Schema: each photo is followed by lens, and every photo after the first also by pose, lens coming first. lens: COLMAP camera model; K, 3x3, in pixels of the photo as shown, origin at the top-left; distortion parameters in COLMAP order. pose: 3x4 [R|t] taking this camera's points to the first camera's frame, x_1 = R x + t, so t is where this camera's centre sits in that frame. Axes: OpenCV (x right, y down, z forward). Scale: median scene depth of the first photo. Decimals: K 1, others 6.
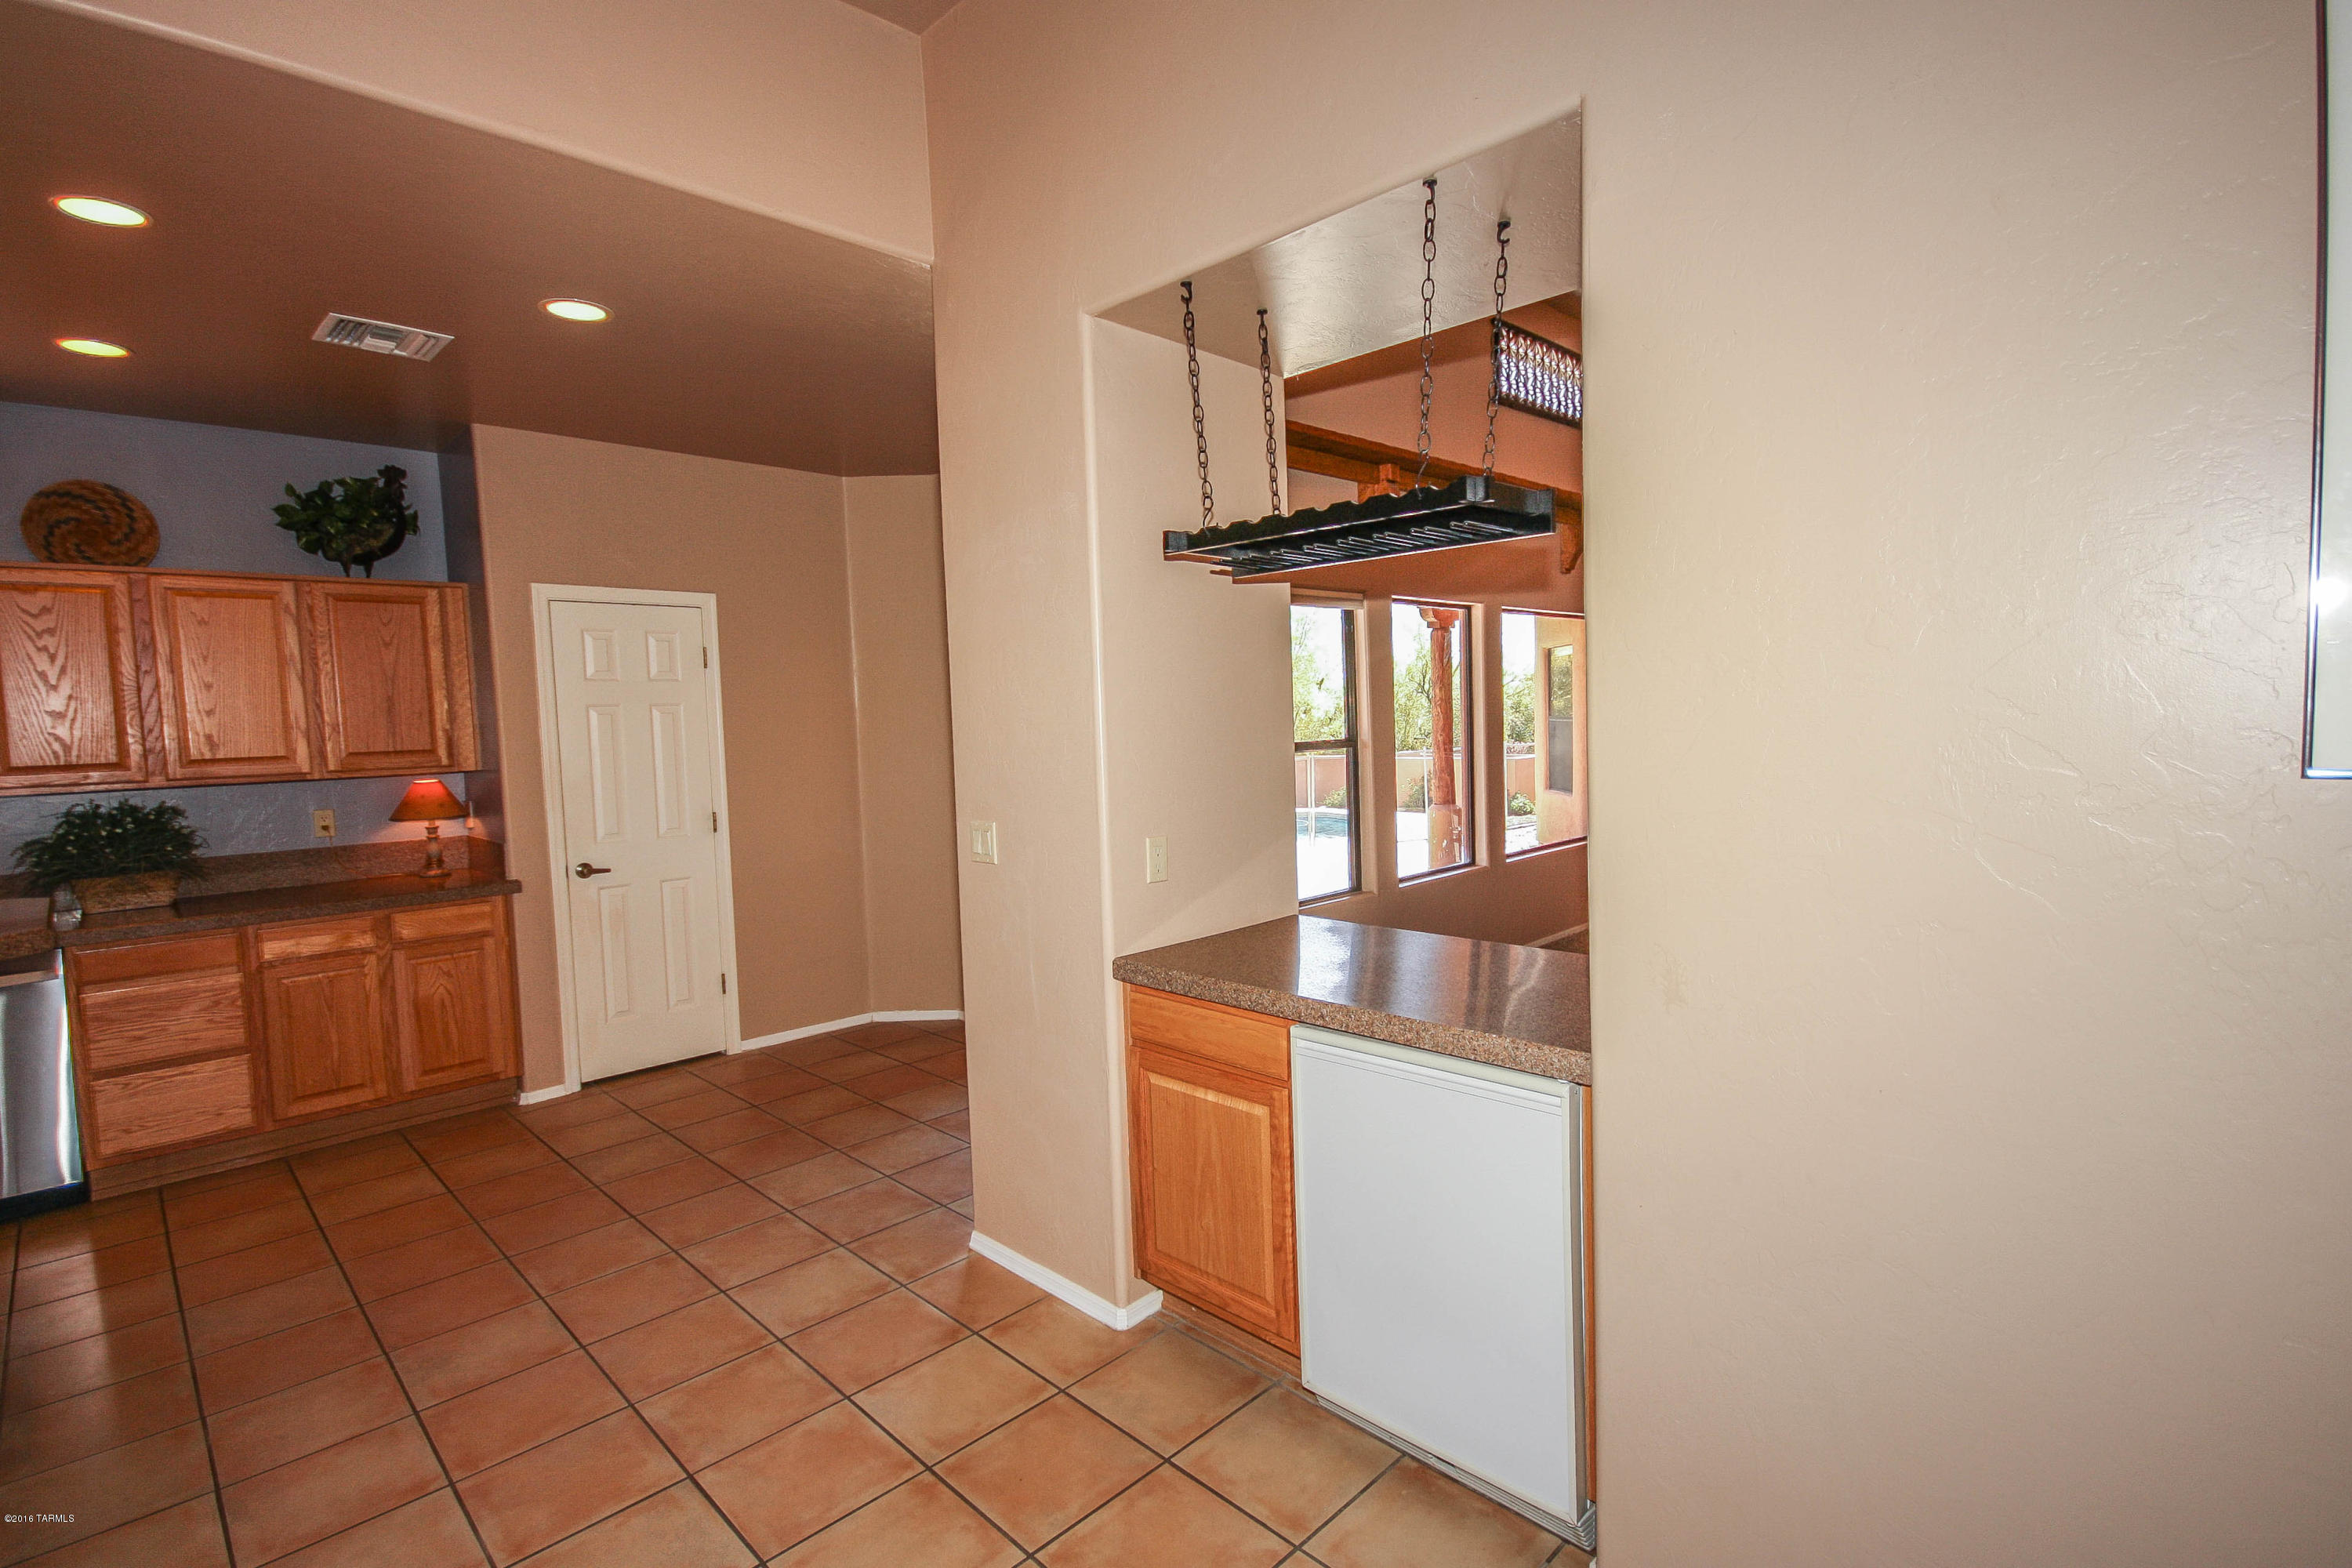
lens RADIAL K [[1107.4, 0, 1176.0], [0, 1107.4, 784.0], [0, 0, 1]] dist [0.006328, -0.000066]
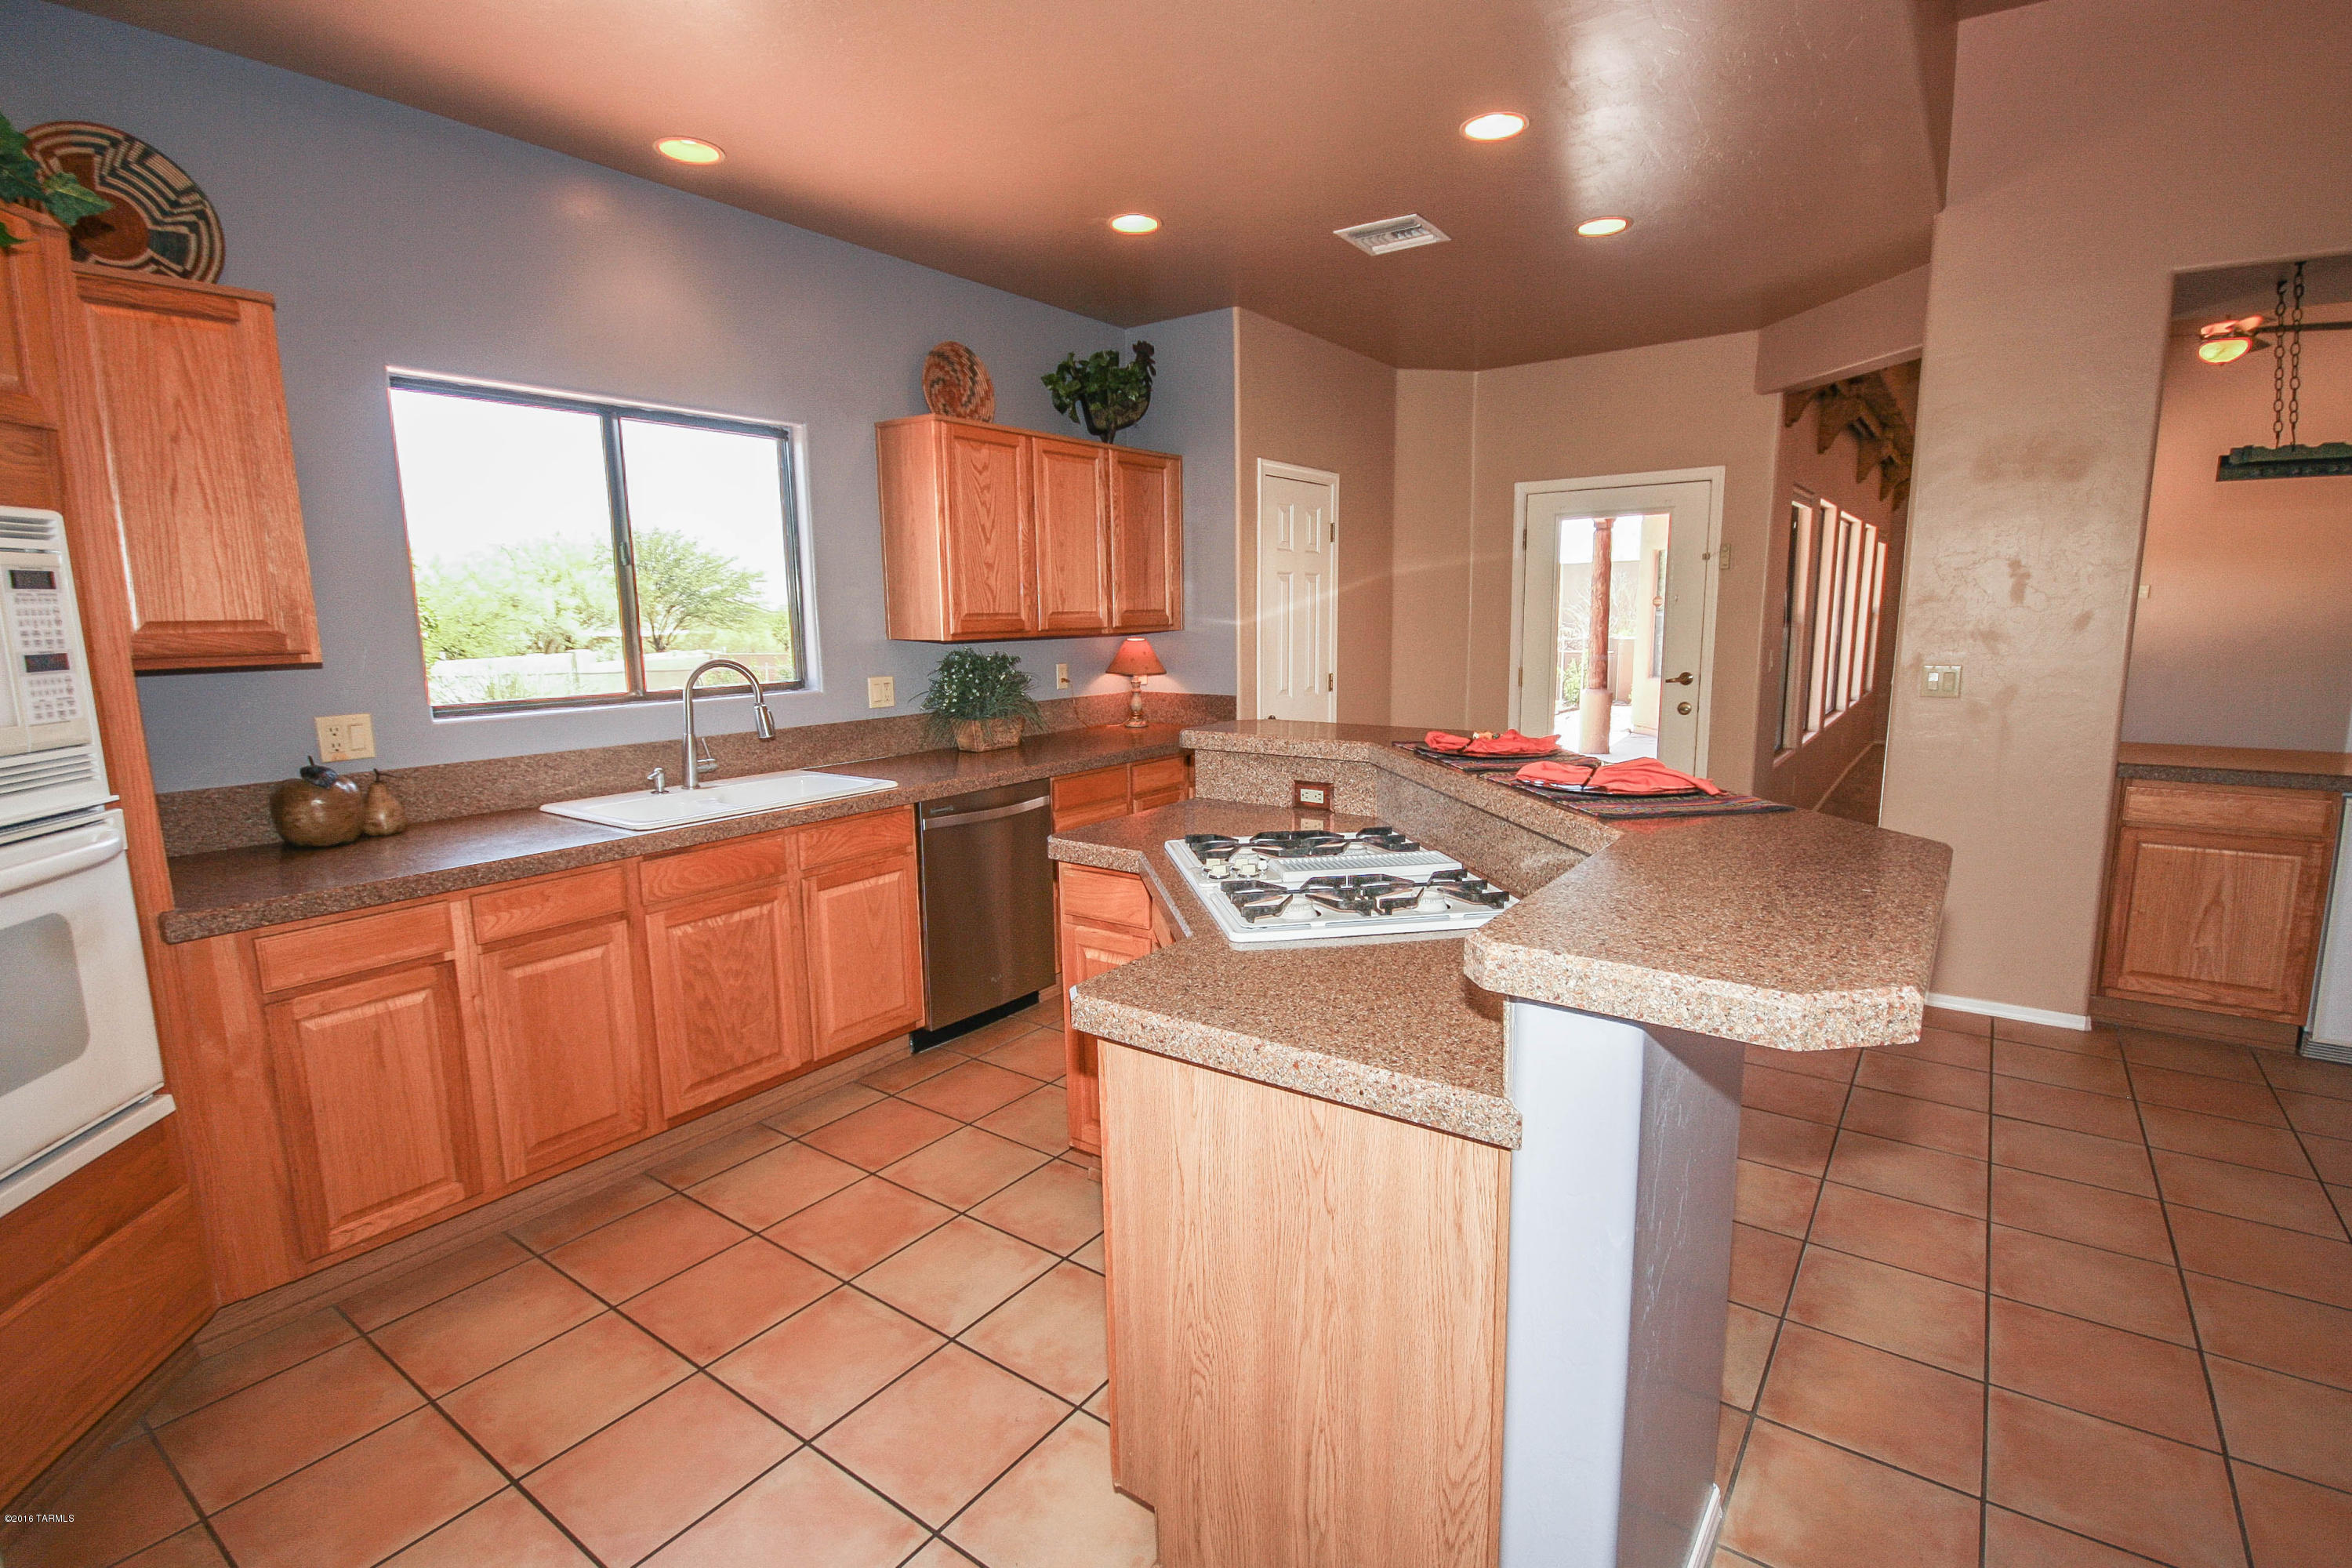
lens RADIAL K [[1107.4, 0, 1176.0], [0, 1107.4, 784.0], [0, 0, 1]] dist [0.006328, -0.000066]
pose [[0.988498, -0.003029, 0.151205, -0.886716], [-0.012184, 0.994955, 0.099584, 0.035270], [-0.150743, -0.100281, 0.983474, -0.106733]]
